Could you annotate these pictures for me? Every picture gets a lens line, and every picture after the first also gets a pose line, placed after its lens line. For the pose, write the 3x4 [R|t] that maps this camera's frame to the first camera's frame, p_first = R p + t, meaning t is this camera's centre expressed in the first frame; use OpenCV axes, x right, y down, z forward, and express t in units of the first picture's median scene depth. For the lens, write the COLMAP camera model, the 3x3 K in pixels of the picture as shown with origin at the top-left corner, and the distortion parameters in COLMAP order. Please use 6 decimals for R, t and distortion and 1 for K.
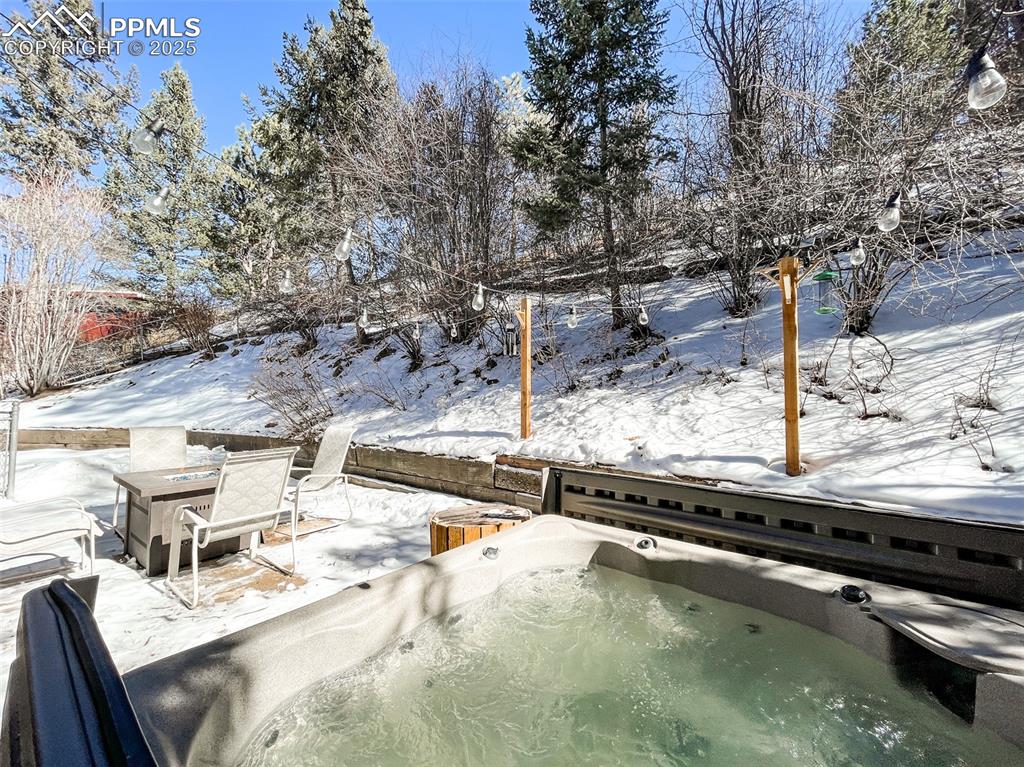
lens RADIAL K [[412.4, 0, 512.2], [0, 412.4, 381.8], [0, 0, 1]] dist [-0.003883, 0.000024]
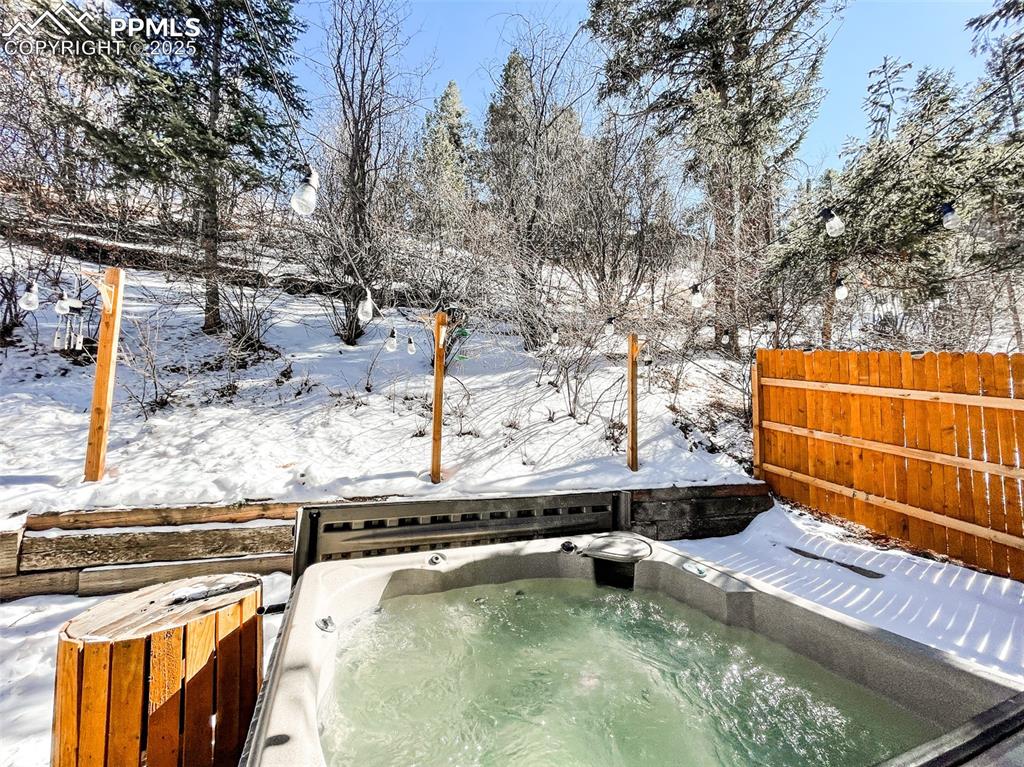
lens RADIAL K [[412.4, 0, 512.1], [0, 412.4, 381.4], [0, 0, 1]] dist [-0.003883, 0.000024]
pose [[0.492831, 0.085793, 0.865885, -0.251653], [-0.046069, 0.996304, -0.072494, -0.002110], [-0.868905, -0.004163, 0.494962, 0.131616]]
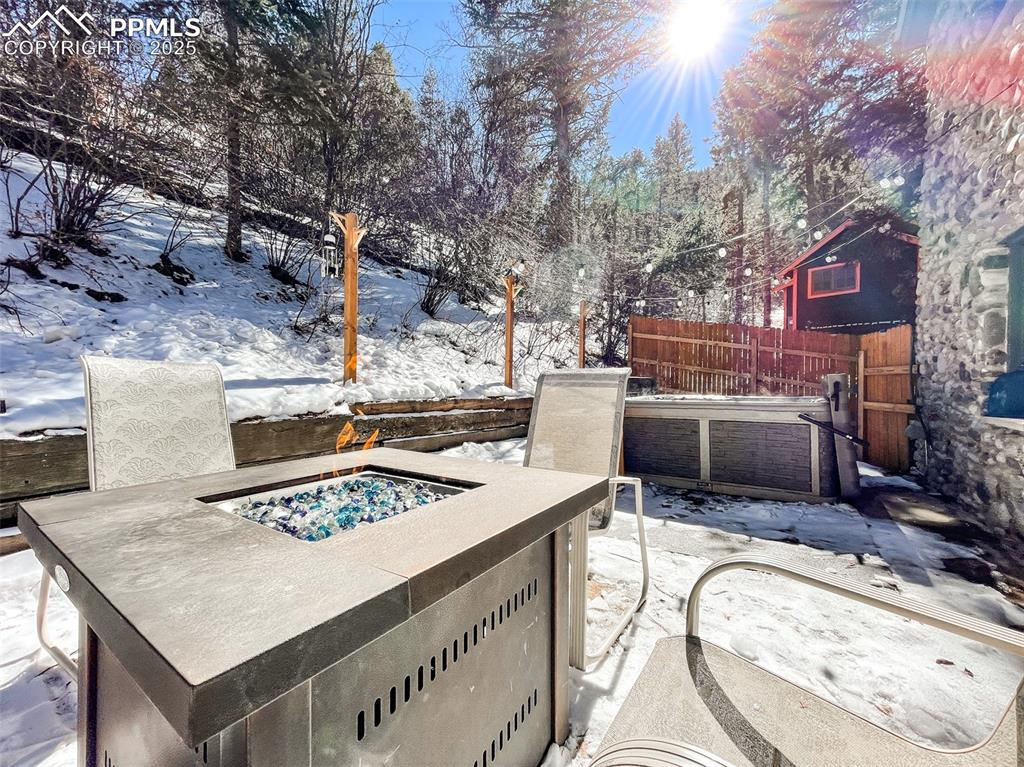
lens RADIAL K [[412.4, 0, 512.8], [0, 412.4, 381.7], [0, 0, 1]] dist [-0.003883, 0.000024]
pose [[-0.045564, -0.005453, 0.998947, -0.950229], [-0.037860, 0.999276, 0.003728, 0.137904], [-0.998244, -0.037650, -0.045738, 0.833343]]
